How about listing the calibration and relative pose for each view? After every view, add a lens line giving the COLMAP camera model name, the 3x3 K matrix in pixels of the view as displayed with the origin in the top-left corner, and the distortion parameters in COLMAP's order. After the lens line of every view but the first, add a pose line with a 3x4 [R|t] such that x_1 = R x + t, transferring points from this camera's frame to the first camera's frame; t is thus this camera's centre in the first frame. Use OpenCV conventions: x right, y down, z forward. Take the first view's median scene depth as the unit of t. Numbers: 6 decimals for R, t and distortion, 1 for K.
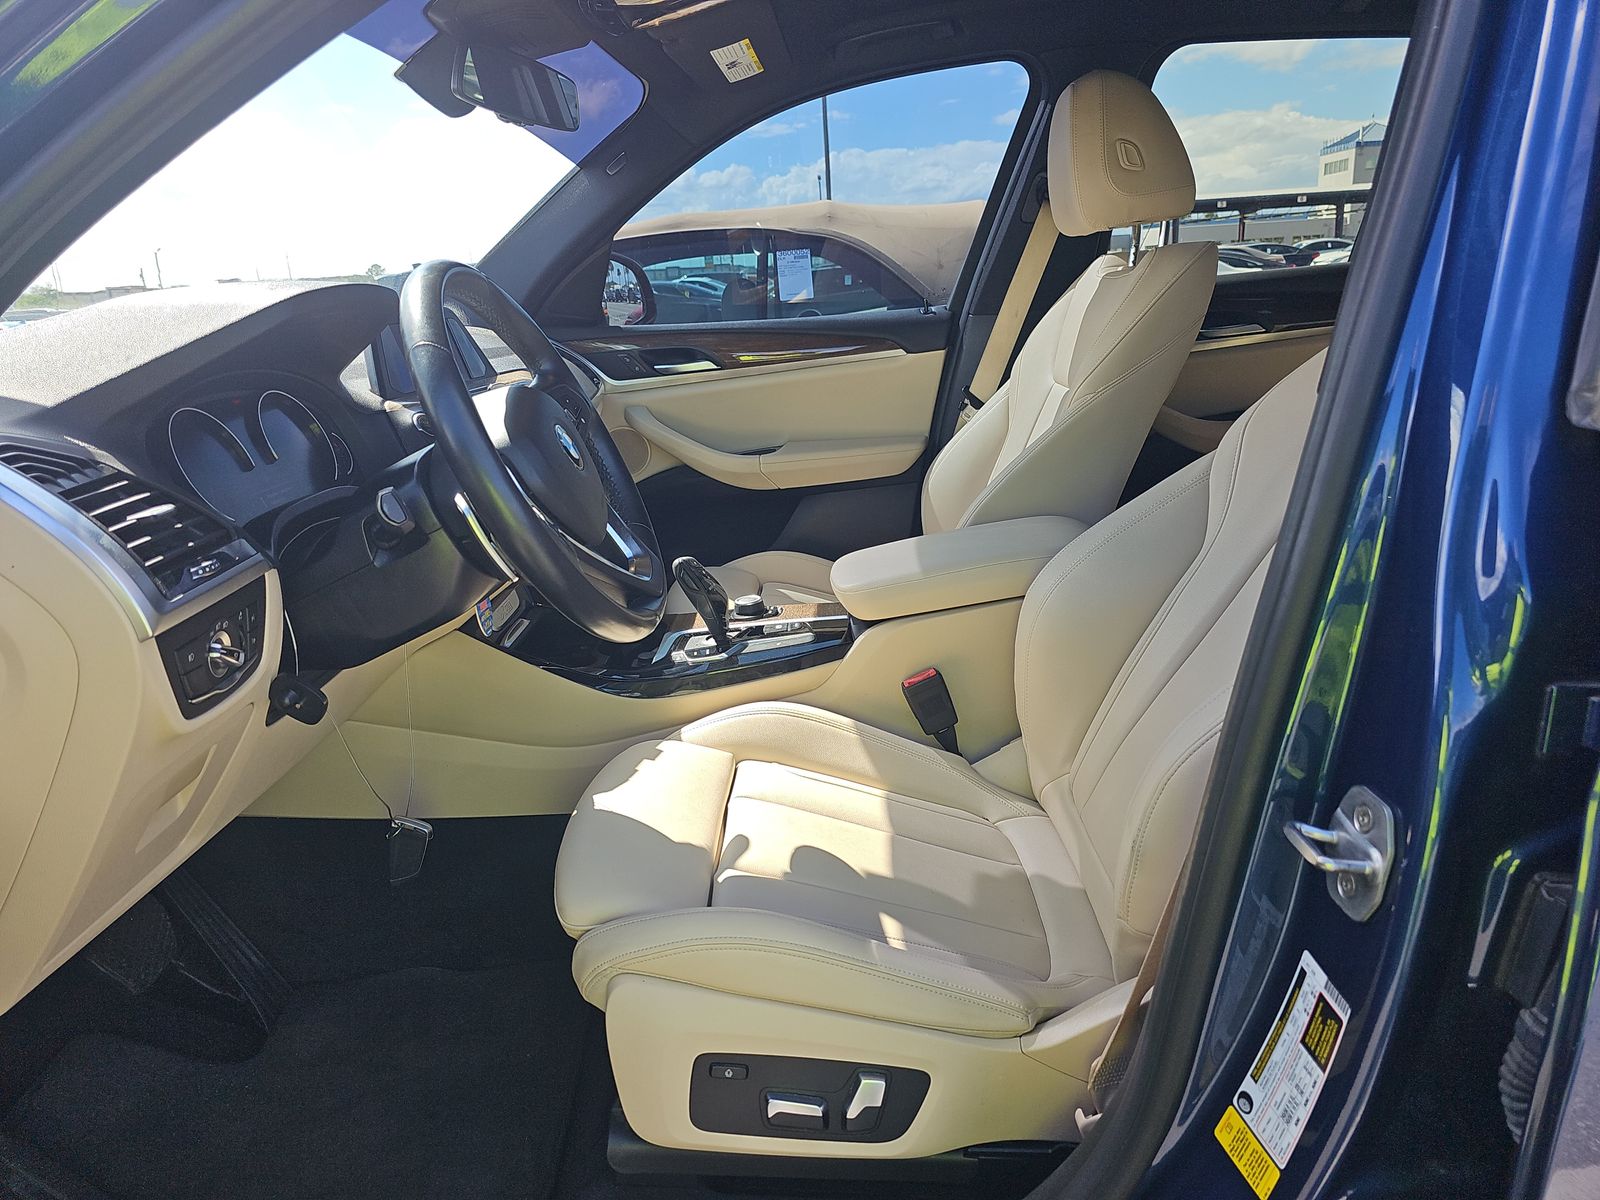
lens RADIAL K [[1036.3, 0, 800.0], [0, 1036.3, 600.0], [0, 0, 1]] dist [0.004826, 0.001277]
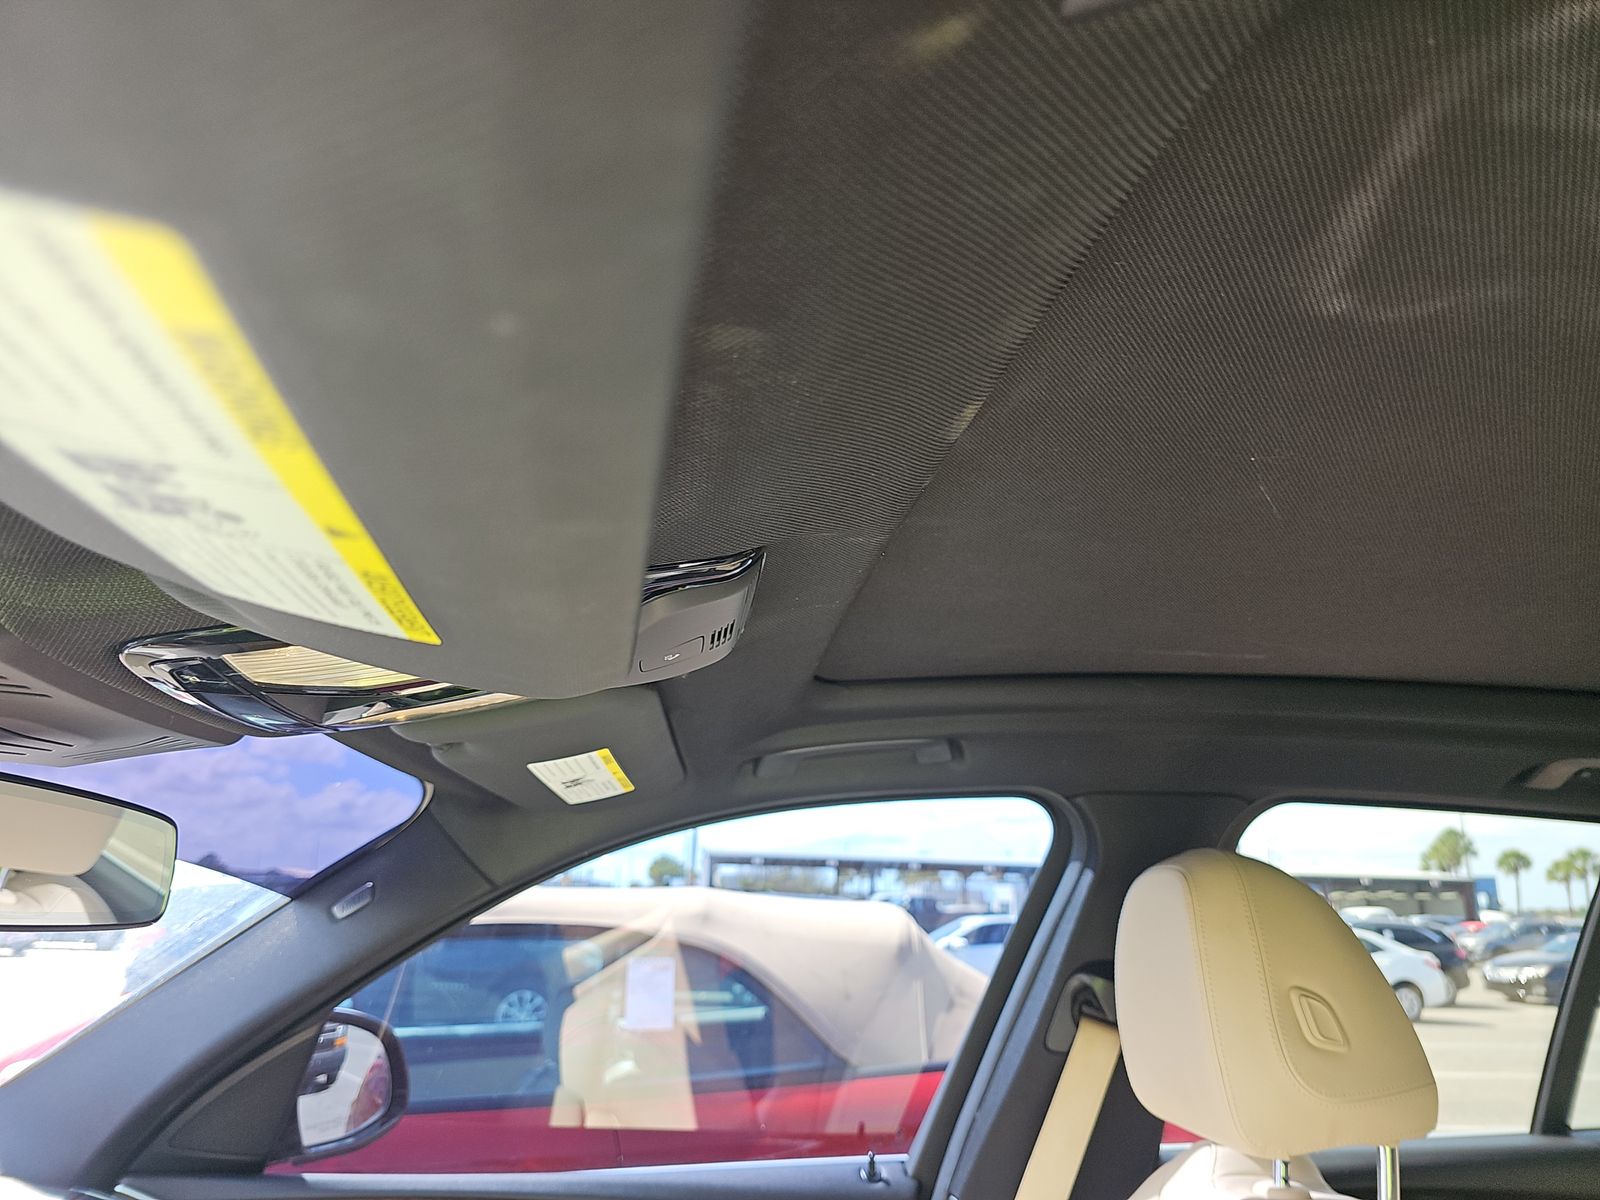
lens RADIAL K [[1036.3, 0, 800.0], [0, 1036.3, 600.0], [0, 0, 1]] dist [0.004826, 0.001277]
pose [[0.988218, 0.111998, 0.104312, -0.015755], [-0.035683, 0.831370, -0.554572, -0.287961], [-0.148833, 0.544316, 0.825572, 0.467298]]
